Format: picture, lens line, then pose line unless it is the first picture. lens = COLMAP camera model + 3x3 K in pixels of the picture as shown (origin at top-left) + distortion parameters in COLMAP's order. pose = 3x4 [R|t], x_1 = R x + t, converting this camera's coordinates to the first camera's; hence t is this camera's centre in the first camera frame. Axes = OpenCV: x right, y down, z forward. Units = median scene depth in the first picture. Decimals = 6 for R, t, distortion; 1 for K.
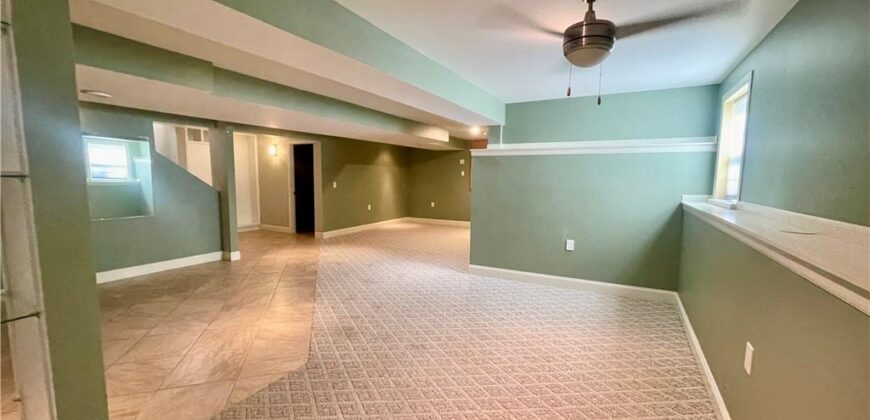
lens RADIAL K [[350.6, 0, 428.9], [0, 350.6, 213.8], [0, 0, 1]] dist [0.001299, 0.000097]
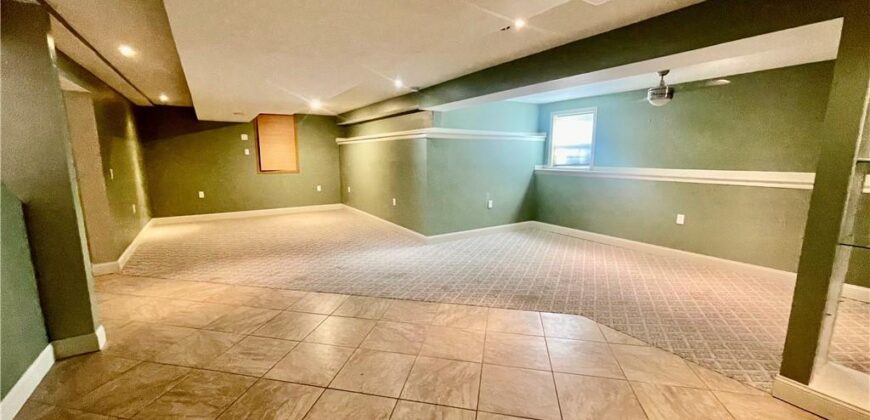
lens RADIAL K [[350.6, 0, 428.9], [0, 350.6, 213.8], [0, 0, 1]] dist [0.001299, 0.000097]
pose [[0.480782, -0.155683, 0.862909, -0.893235], [0.097556, 0.987499, 0.123806, -0.068271], [-0.871396, 0.024658, 0.489960, 0.486520]]
